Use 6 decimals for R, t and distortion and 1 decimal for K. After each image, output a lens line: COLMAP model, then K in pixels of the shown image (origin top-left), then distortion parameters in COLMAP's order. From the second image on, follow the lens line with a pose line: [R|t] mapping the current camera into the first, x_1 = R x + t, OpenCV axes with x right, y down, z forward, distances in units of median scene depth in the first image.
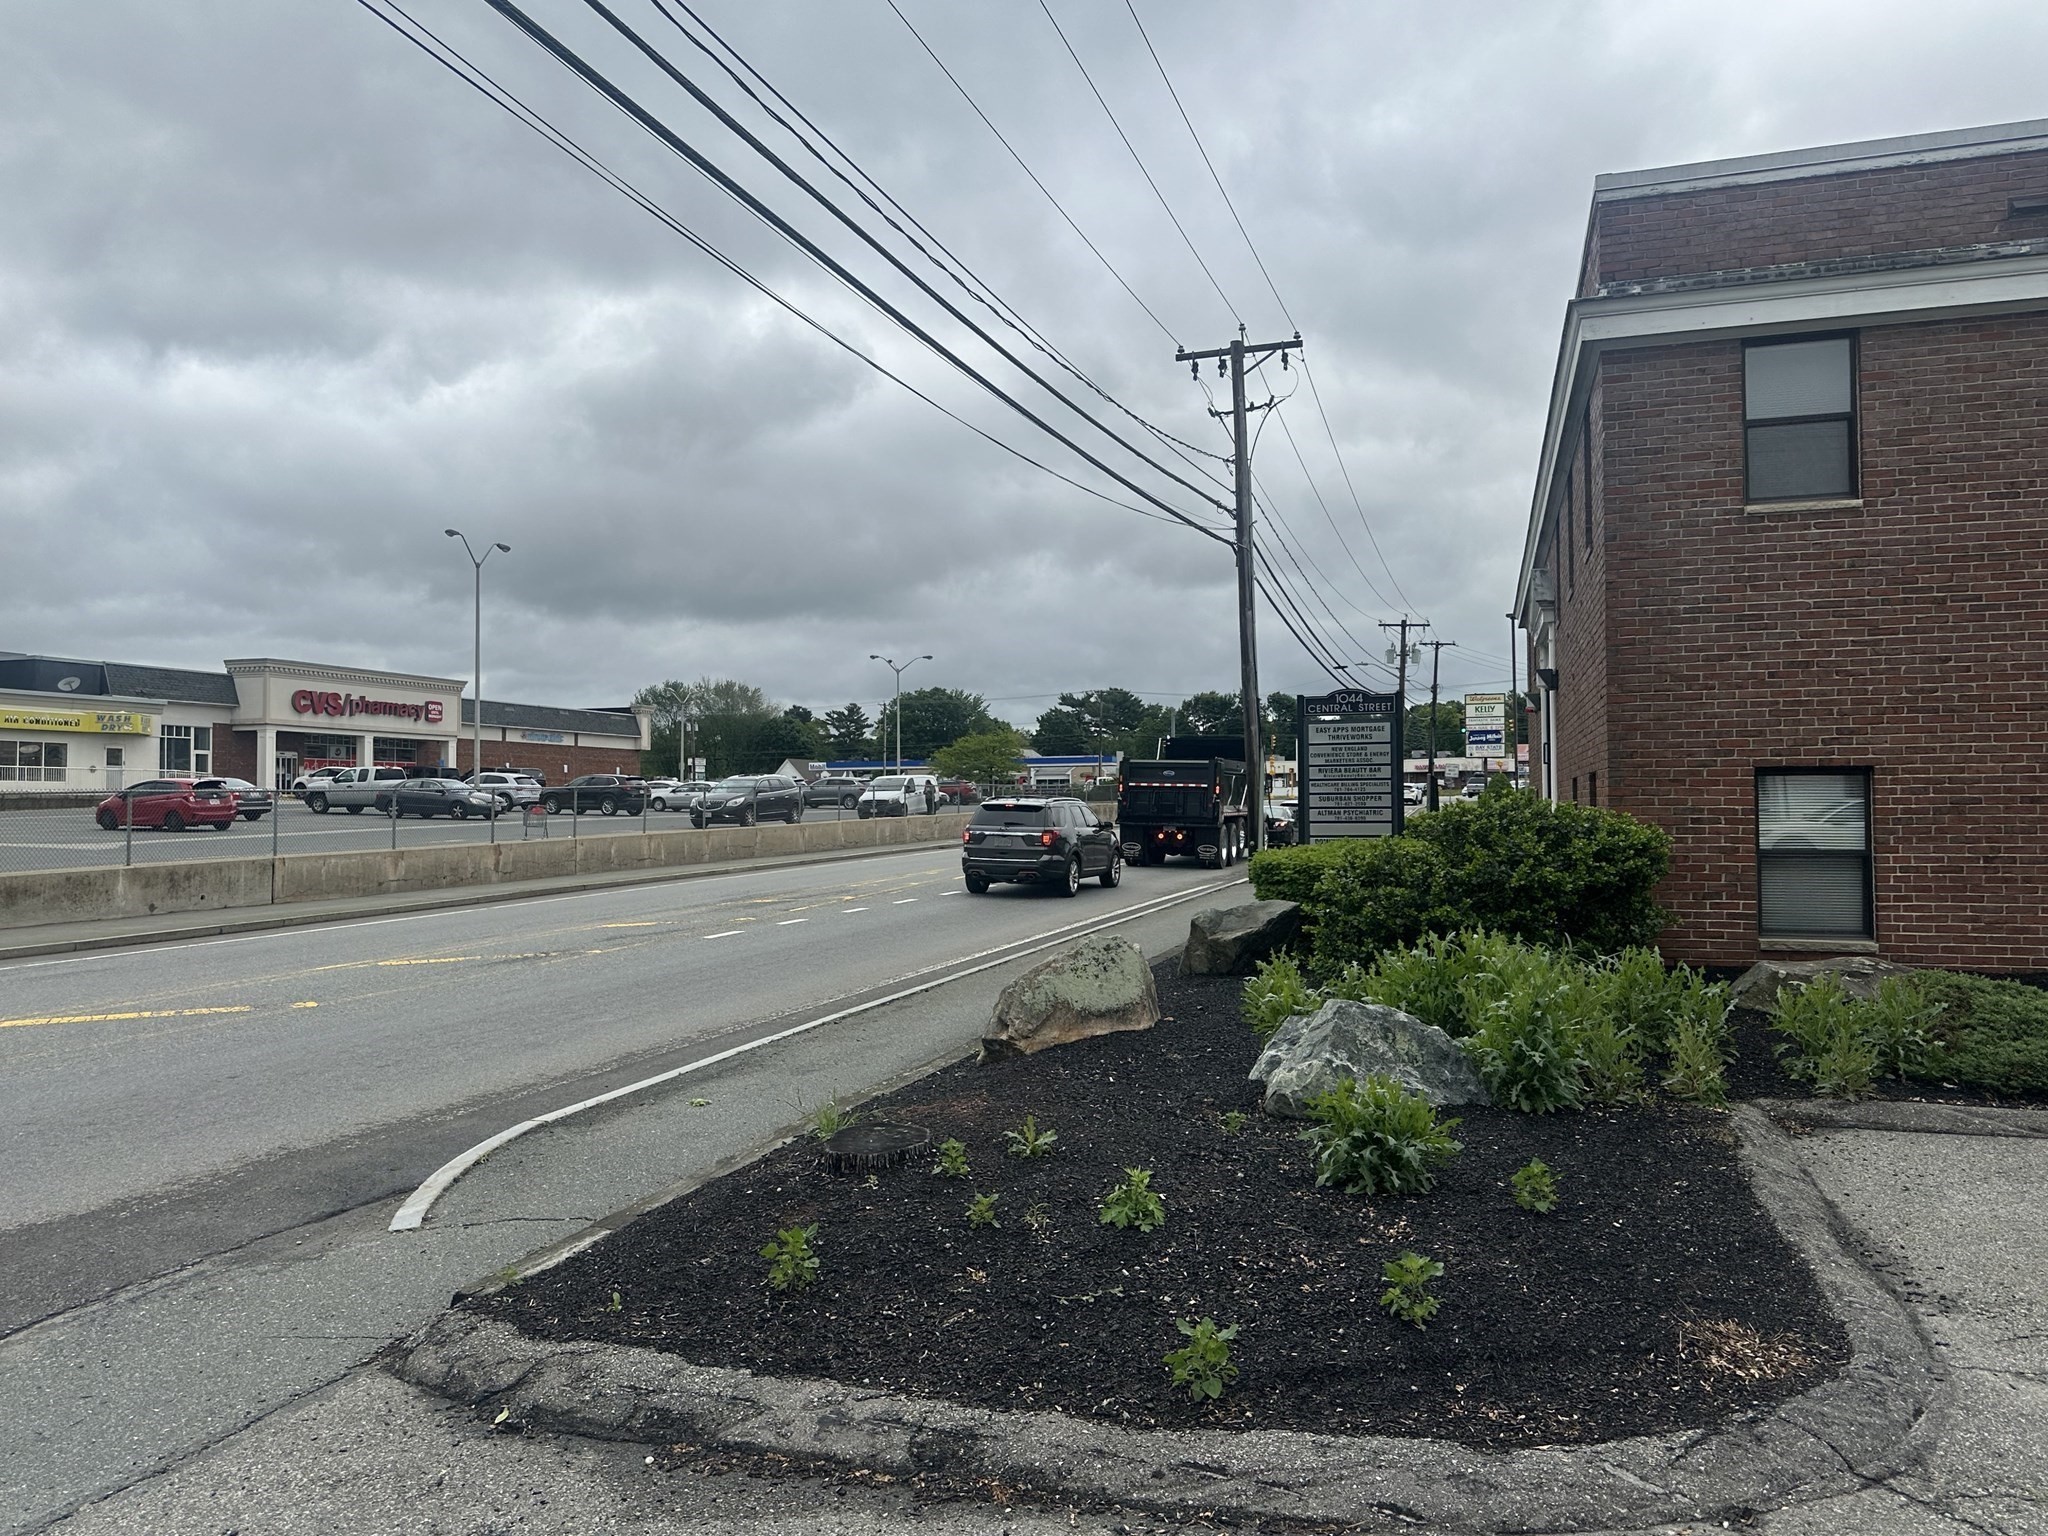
lens RADIAL K [[1483.8, 0, 1024.0], [0, 1483.8, 768.0], [0, 0, 1]] dist [0.009757, 0.002321]
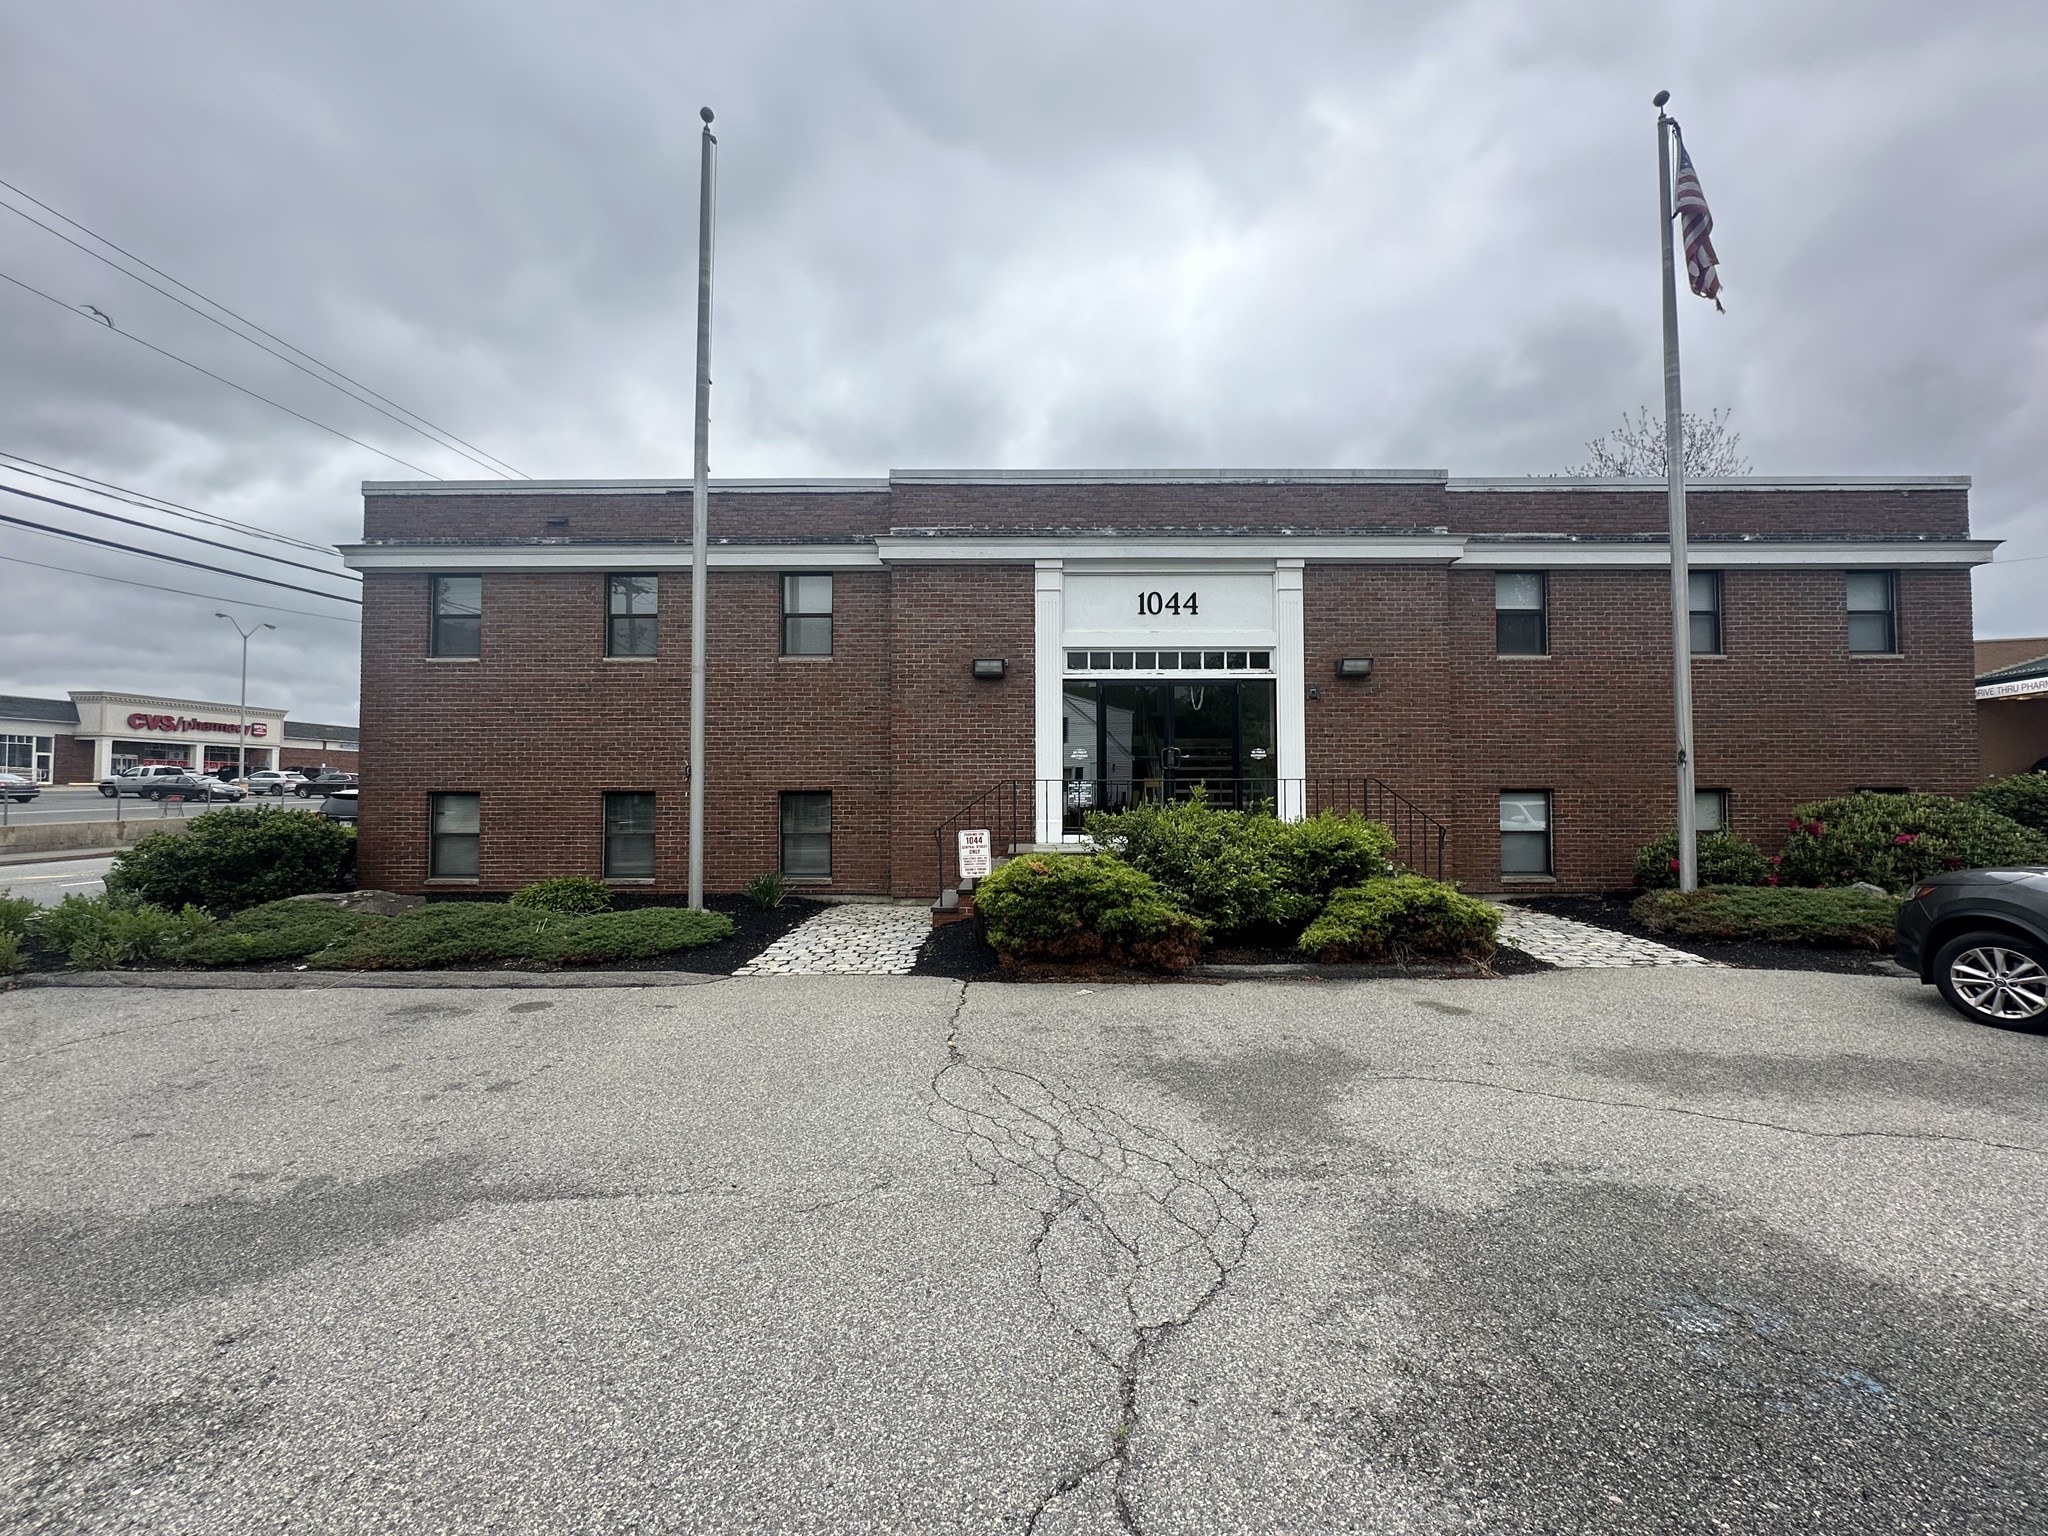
lens RADIAL K [[816.9, 0, 1024.0], [0, 816.9, 768.0], [0, 0, 1]] dist [-0.004200, 0.001115]
pose [[0.957481, 0.012340, 0.288234, 0.133297], [-0.011784, 0.999924, -0.003662, -0.005302], [-0.288257, 0.000110, 0.957553, -0.036628]]
